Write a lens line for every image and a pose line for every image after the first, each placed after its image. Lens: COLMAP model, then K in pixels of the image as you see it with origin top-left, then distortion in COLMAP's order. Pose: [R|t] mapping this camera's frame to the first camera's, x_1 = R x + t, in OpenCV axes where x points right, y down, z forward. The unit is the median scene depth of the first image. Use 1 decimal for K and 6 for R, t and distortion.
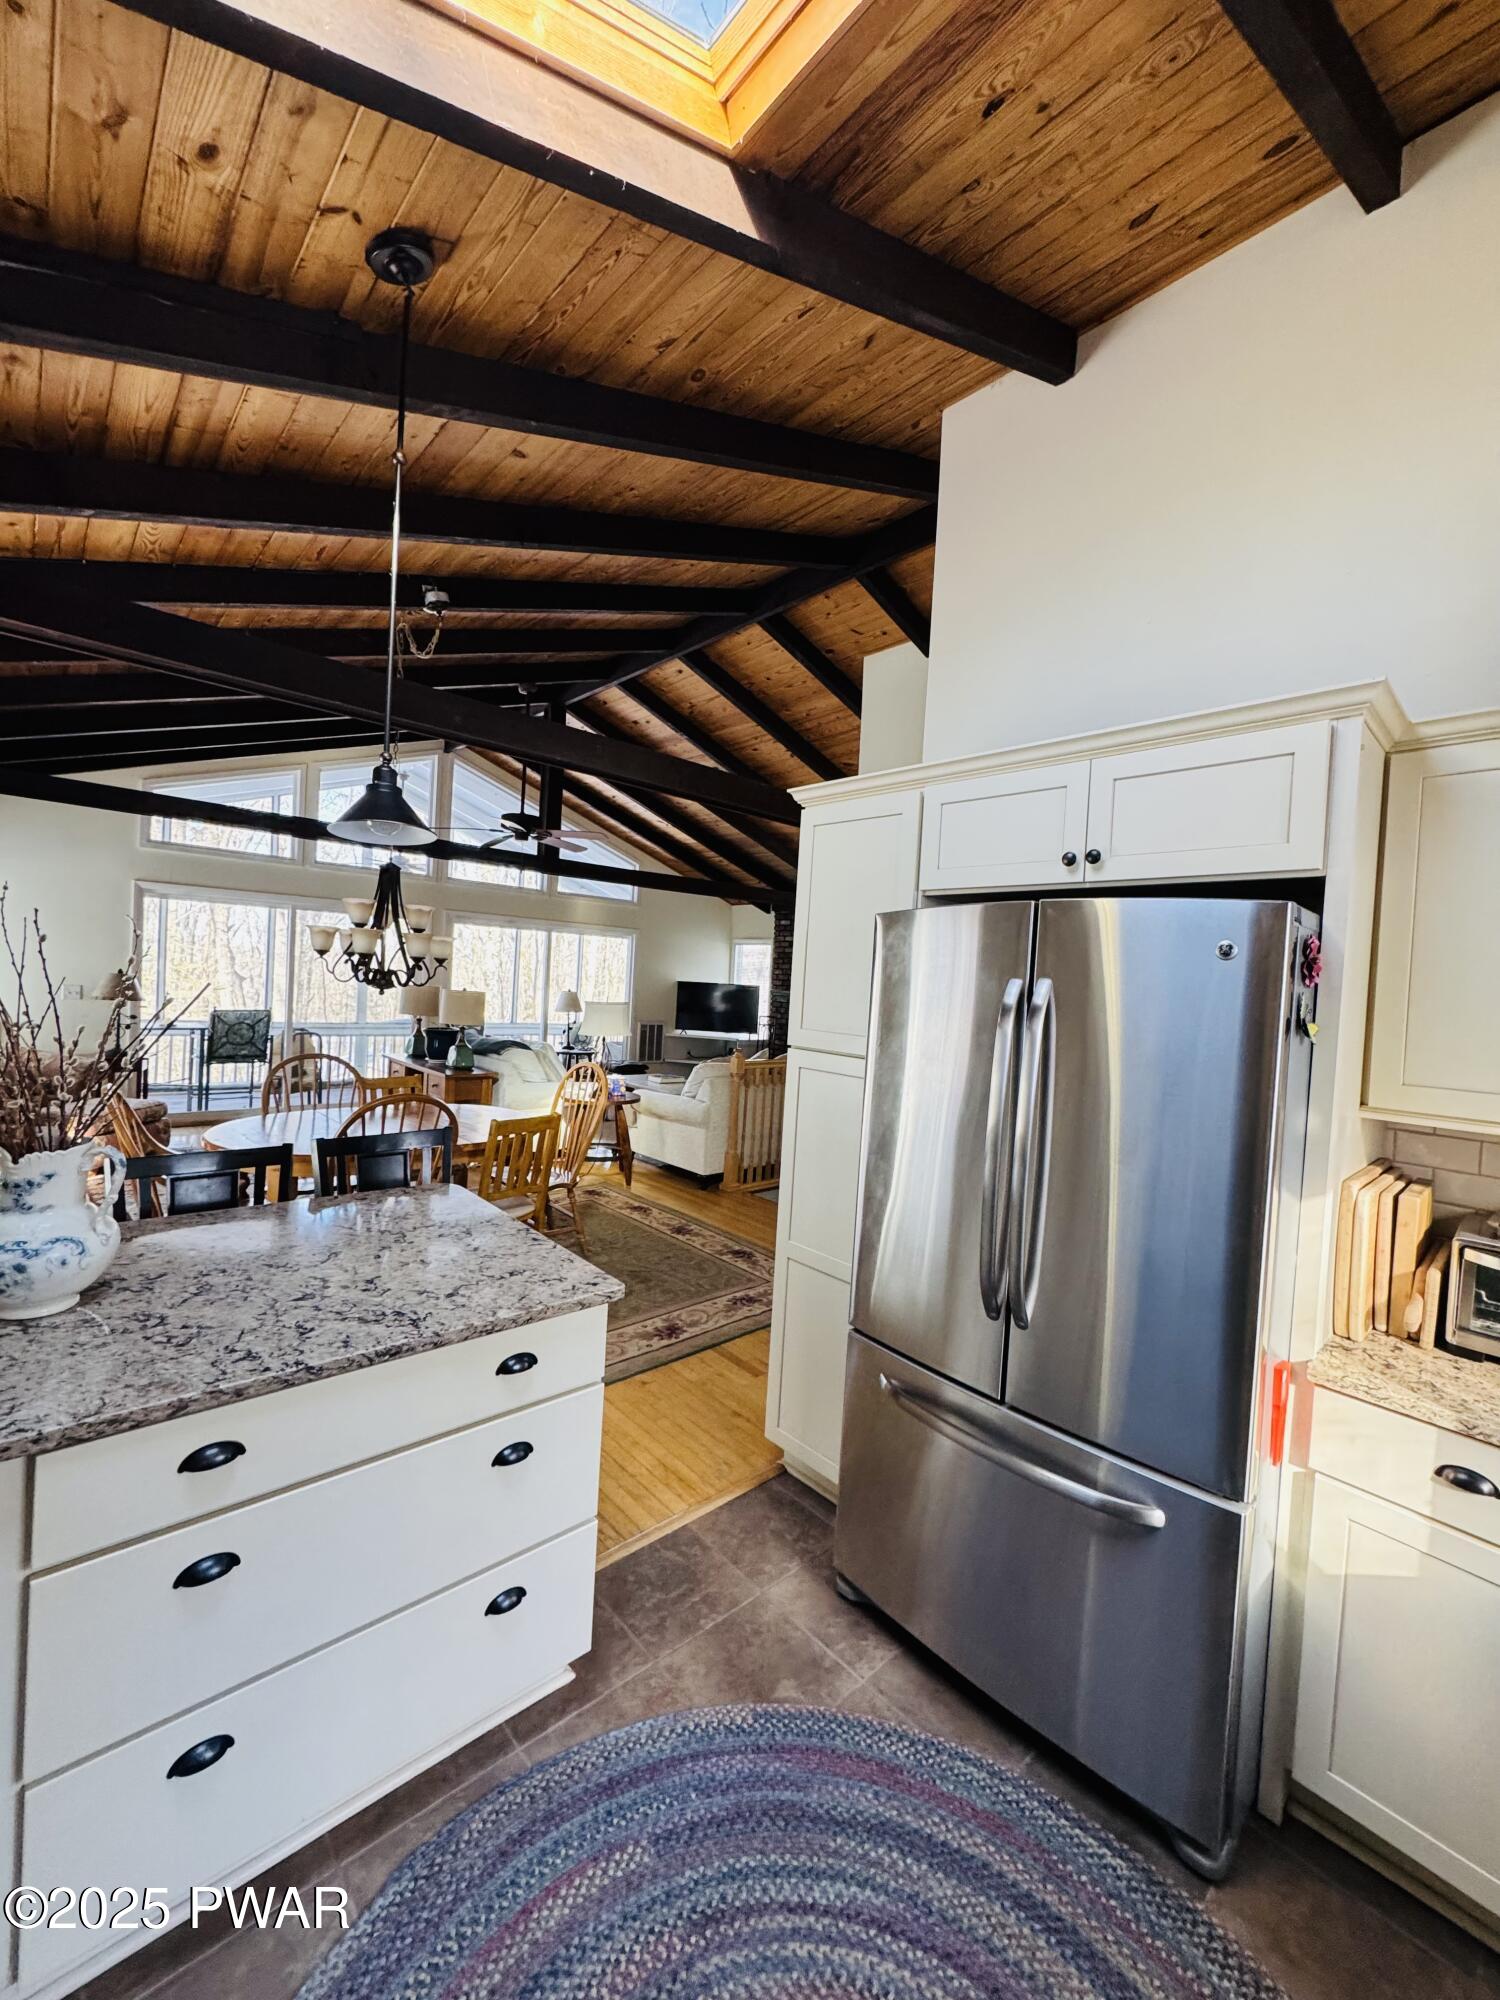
lens RADIAL K [[791.9, 0, 750.0], [0, 791.9, 1000.0], [0, 0, 1]] dist [-0.003138, 0.000723]
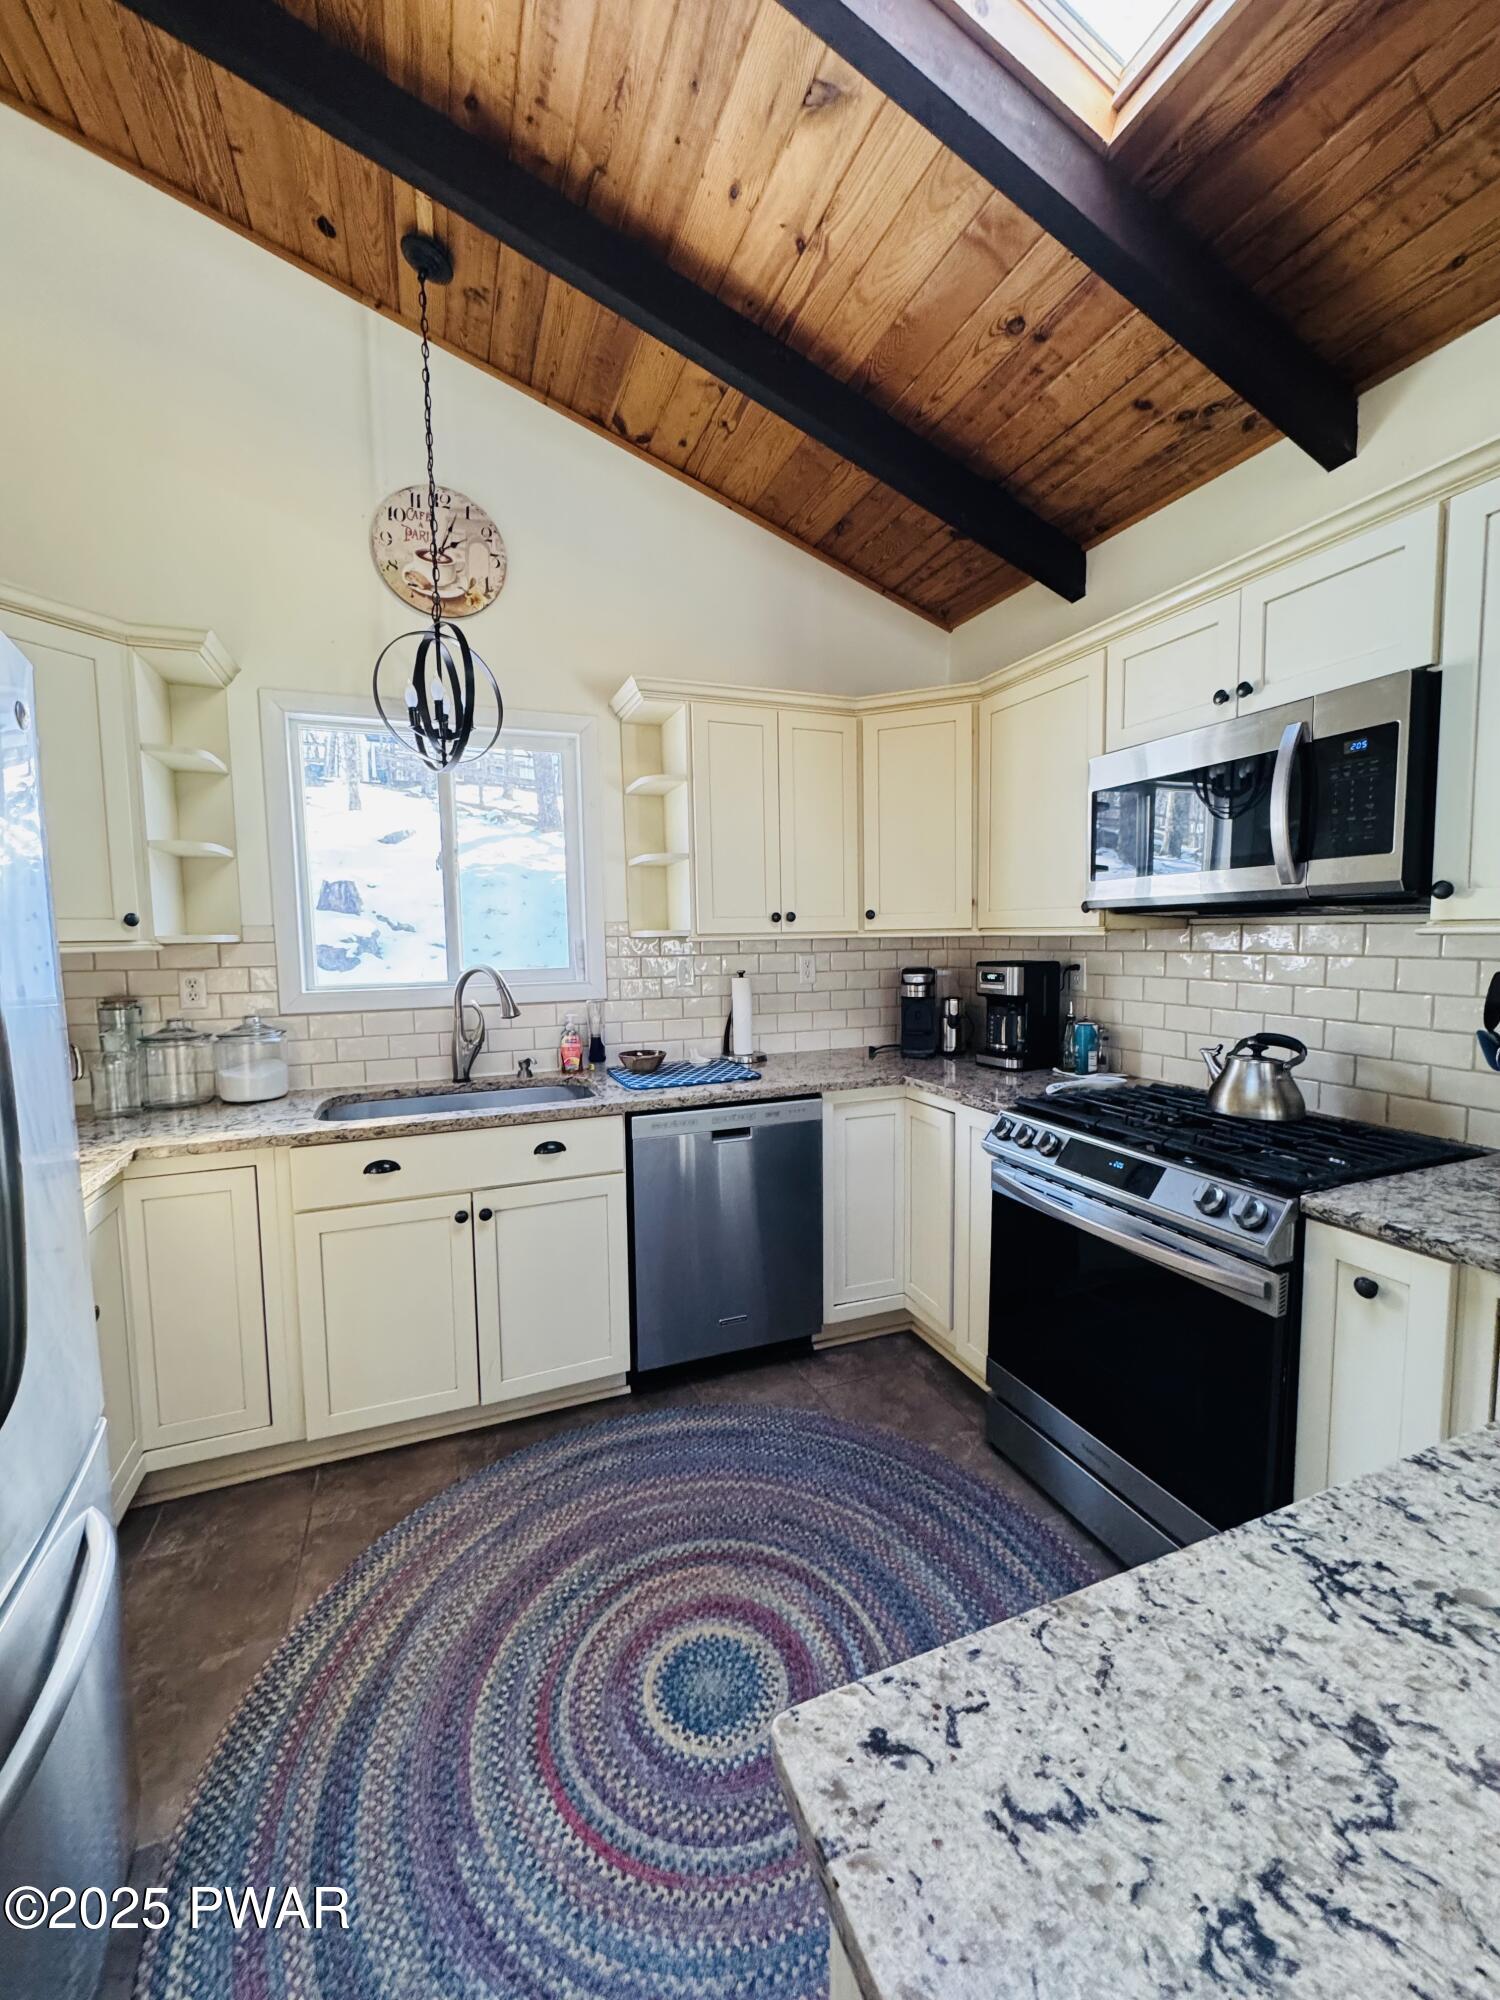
lens RADIAL K [[791.9, 0, 750.0], [0, 791.9, 1000.0], [0, 0, 1]] dist [-0.003138, 0.000723]
pose [[-0.934669, -0.074912, 0.347536, -0.110377], [-0.031652, 0.991200, 0.128530, 0.031735], [-0.354106, 0.109133, -0.928816, 0.597201]]
